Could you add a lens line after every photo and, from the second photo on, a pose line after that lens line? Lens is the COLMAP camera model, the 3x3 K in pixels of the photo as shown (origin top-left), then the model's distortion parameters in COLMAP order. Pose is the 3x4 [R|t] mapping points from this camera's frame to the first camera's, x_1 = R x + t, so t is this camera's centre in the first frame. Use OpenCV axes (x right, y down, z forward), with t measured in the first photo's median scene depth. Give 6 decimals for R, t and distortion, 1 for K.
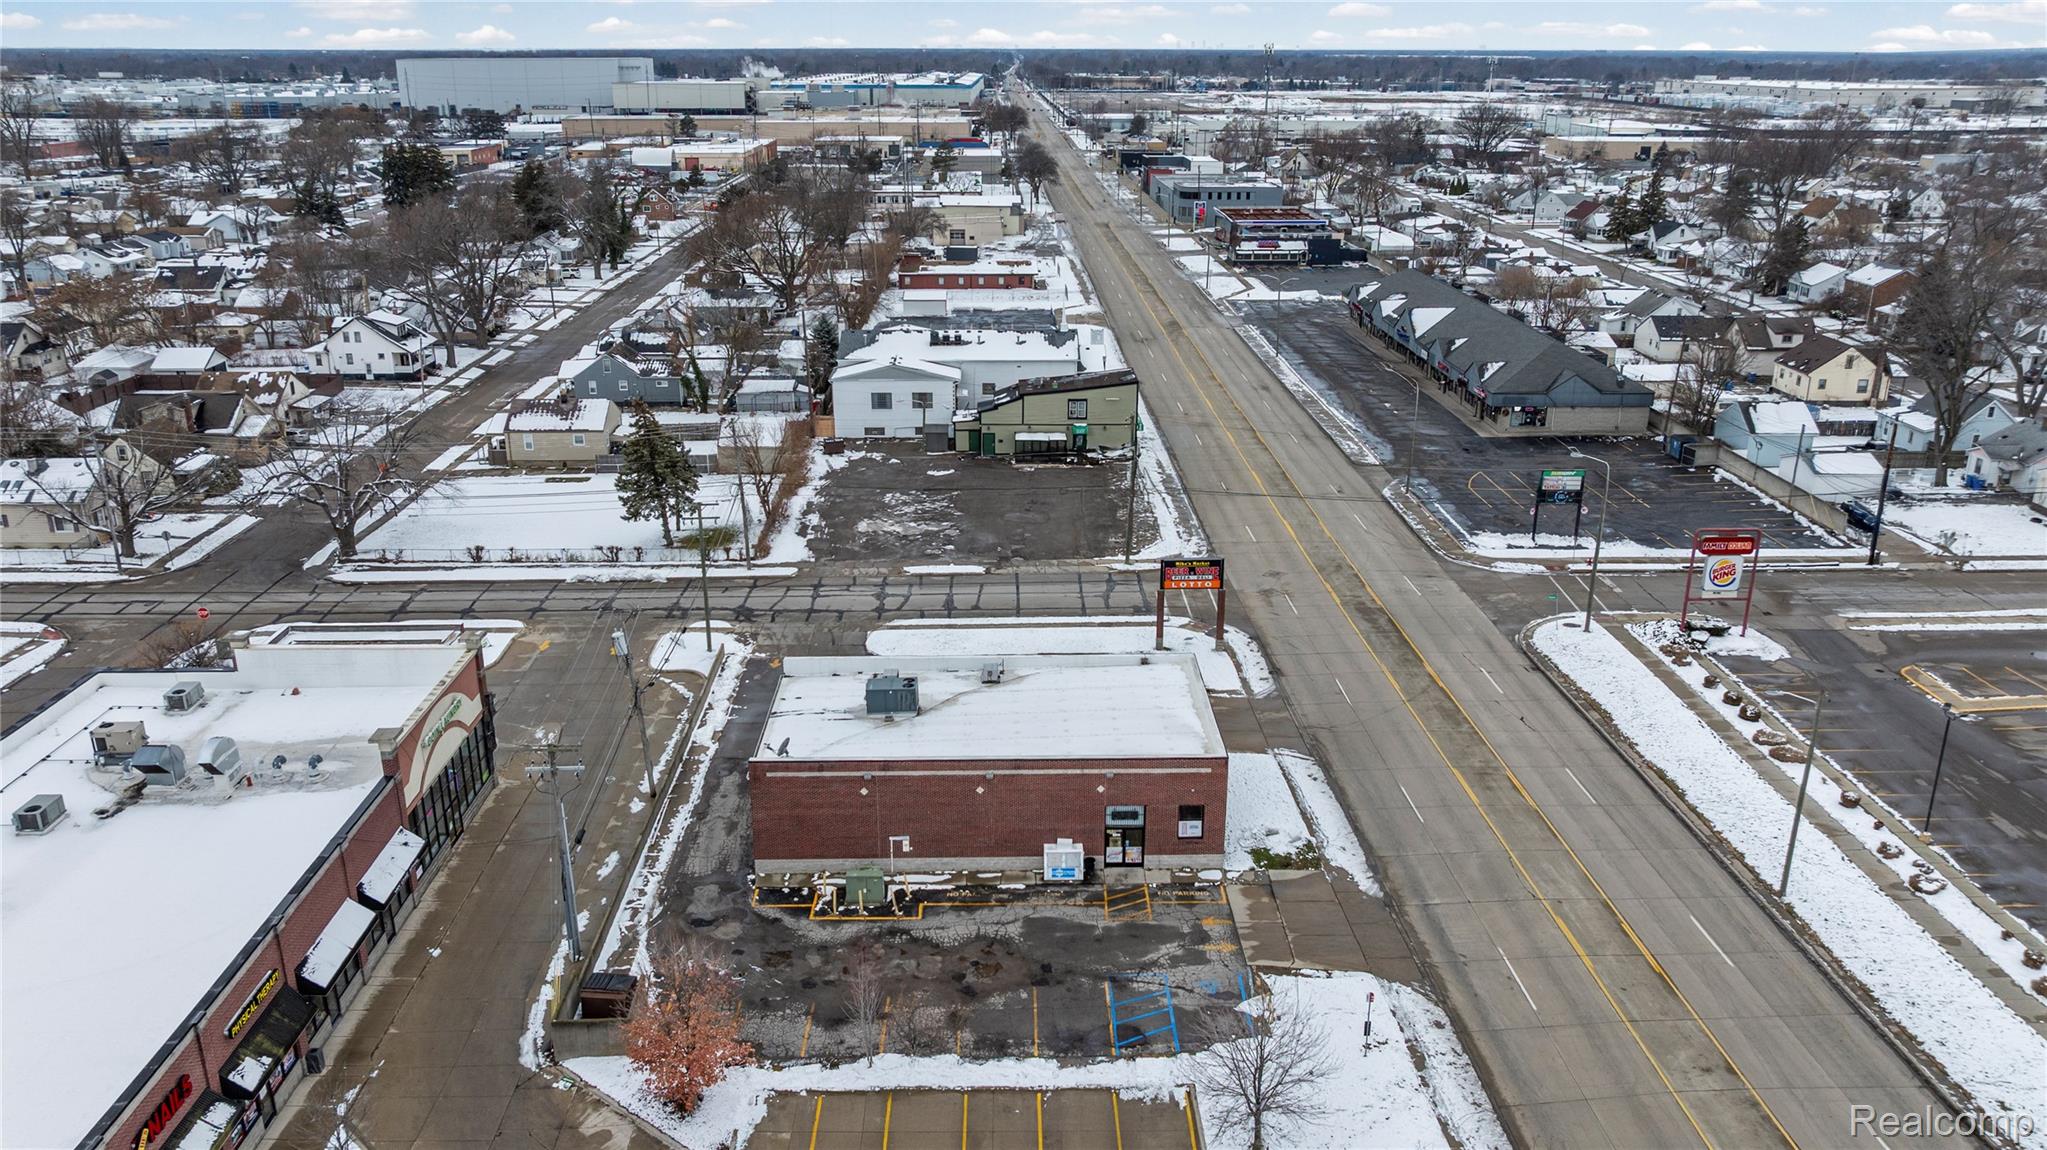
lens RADIAL K [[1504.4, 0, 1023.5], [0, 1504.4, 575.0], [0, 0, 1]] dist [-0.017539, -0.003697]
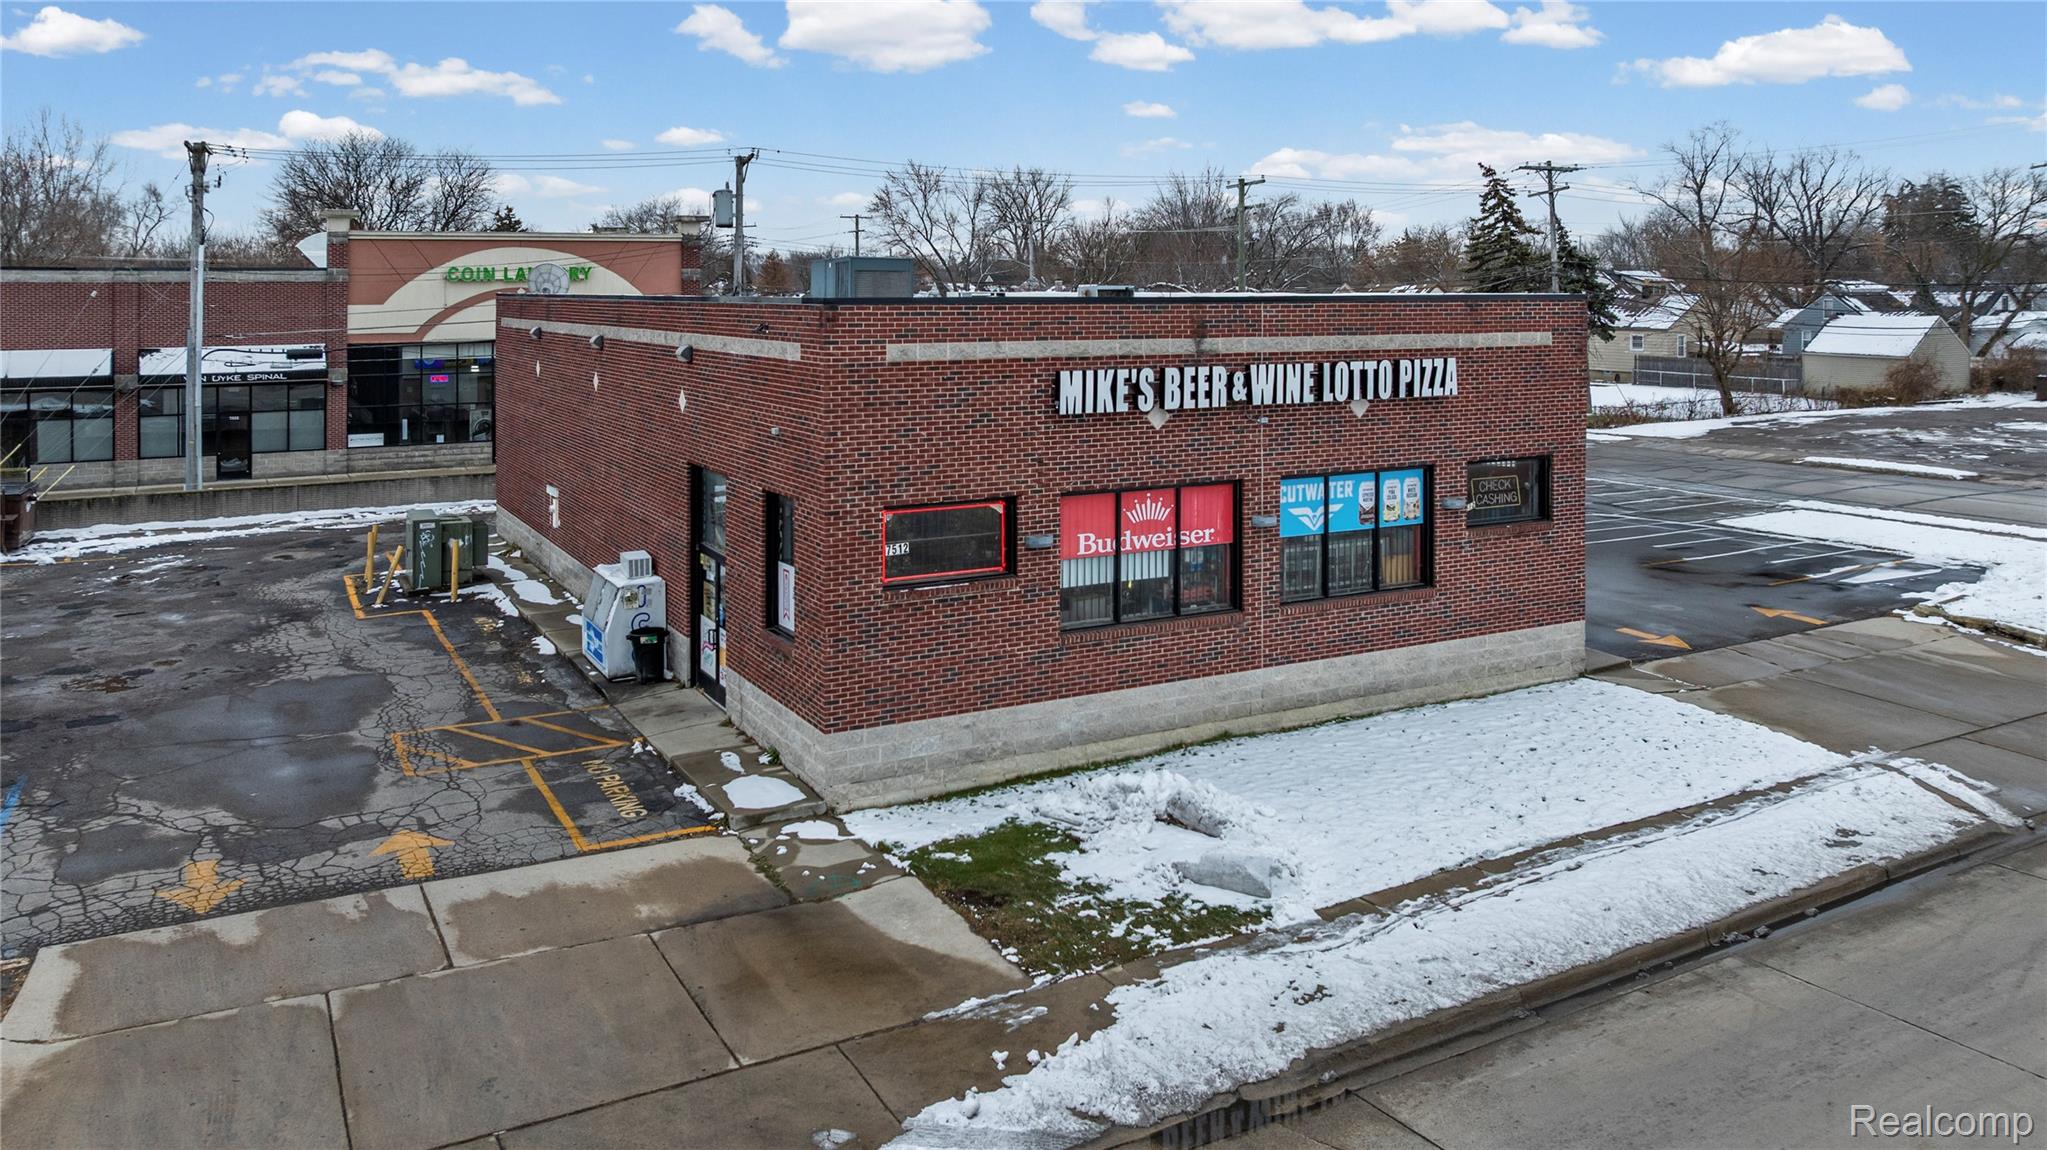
lens RADIAL K [[1509.1, 0, 1035.0], [0, 1509.1, 309.1], [0, 0, 1]] dist [-0.018231, -0.003621]
pose [[0.466597, 0.009697, -0.884417, 0.253847], [-0.289416, 0.946565, -0.142311, 0.100364], [0.835778, 0.322366, 0.444471, 0.620778]]
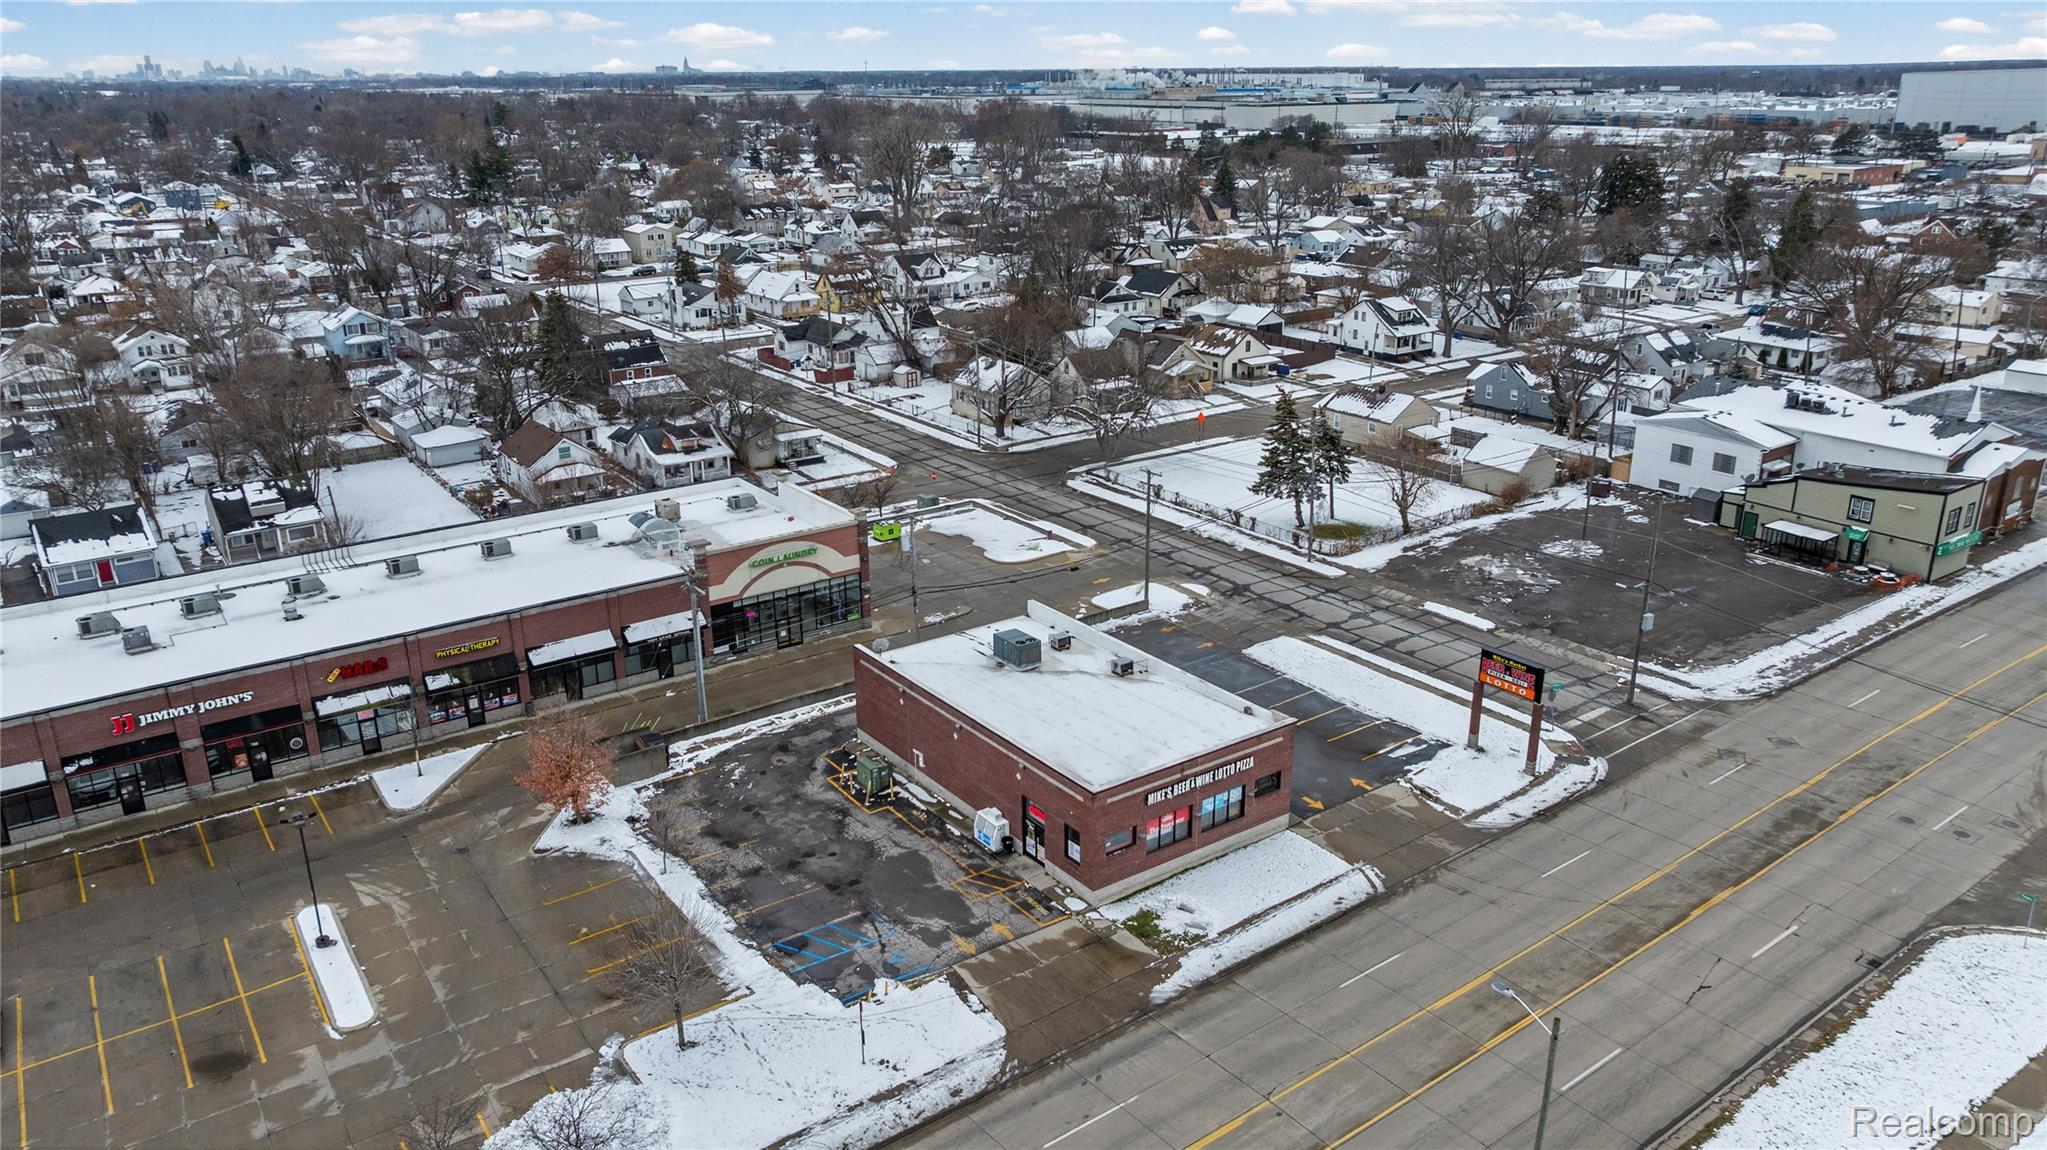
lens RADIAL K [[1440.4, 0, 1029.0], [0, 1440.4, 578.3], [0, 0, 1]] dist [-0.015986, -0.001907]
pose [[0.567755, 0.269409, -0.777864, 0.541675], [-0.263575, 0.954678, 0.138266, -0.088000], [0.779860, 0.126524, 0.613033, 0.254714]]
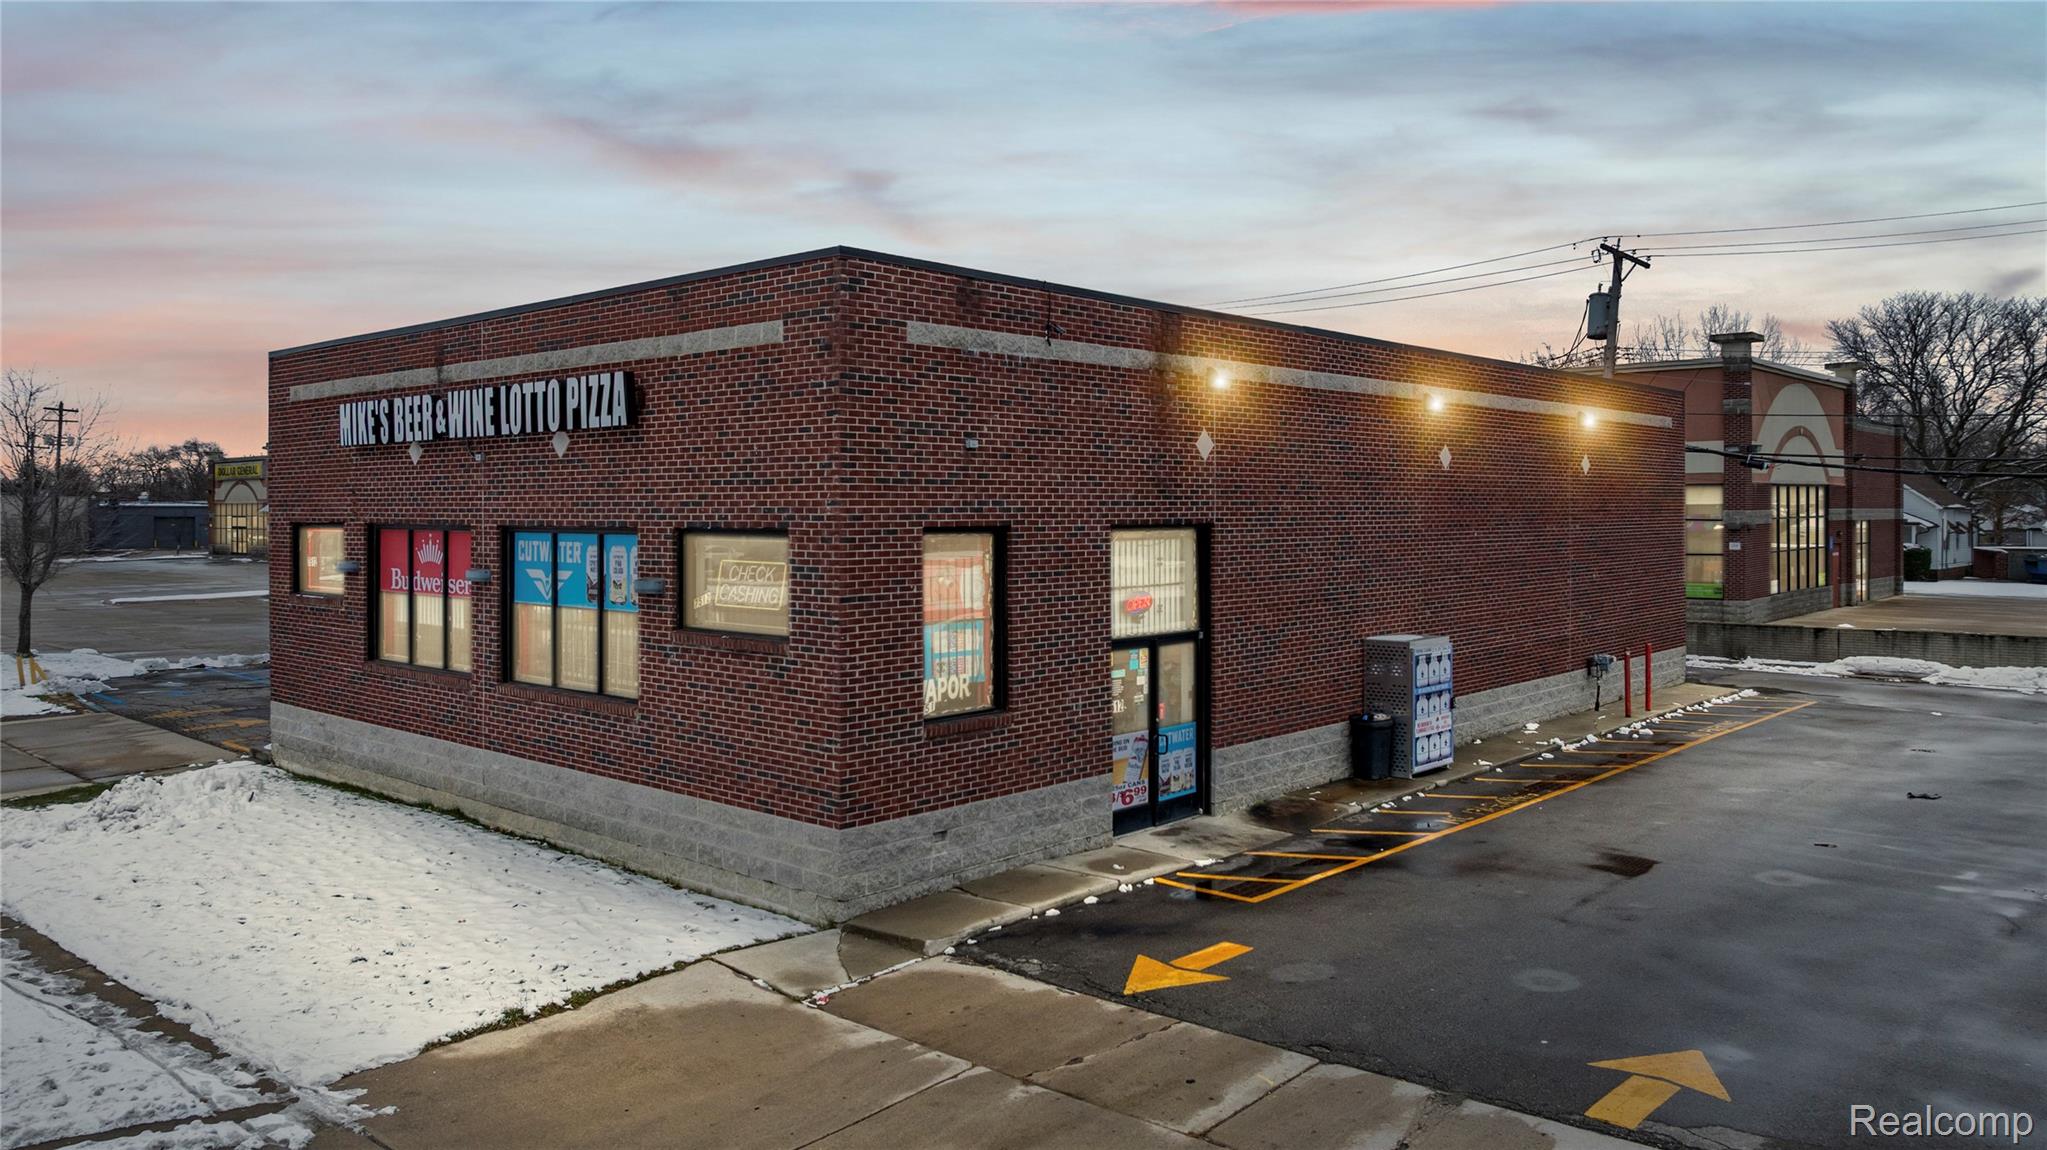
lens RADIAL K [[1477.0, 0, 1025.8], [0, 1477.0, 532.4], [0, 0, 1]] dist [-0.015988, -0.001360]
pose [[-0.685423, 0.010713, -0.728066, 0.170681], [-0.239925, 0.940730, 0.239715, 0.030347], [0.687482, 0.338987, -0.642228, 0.891751]]
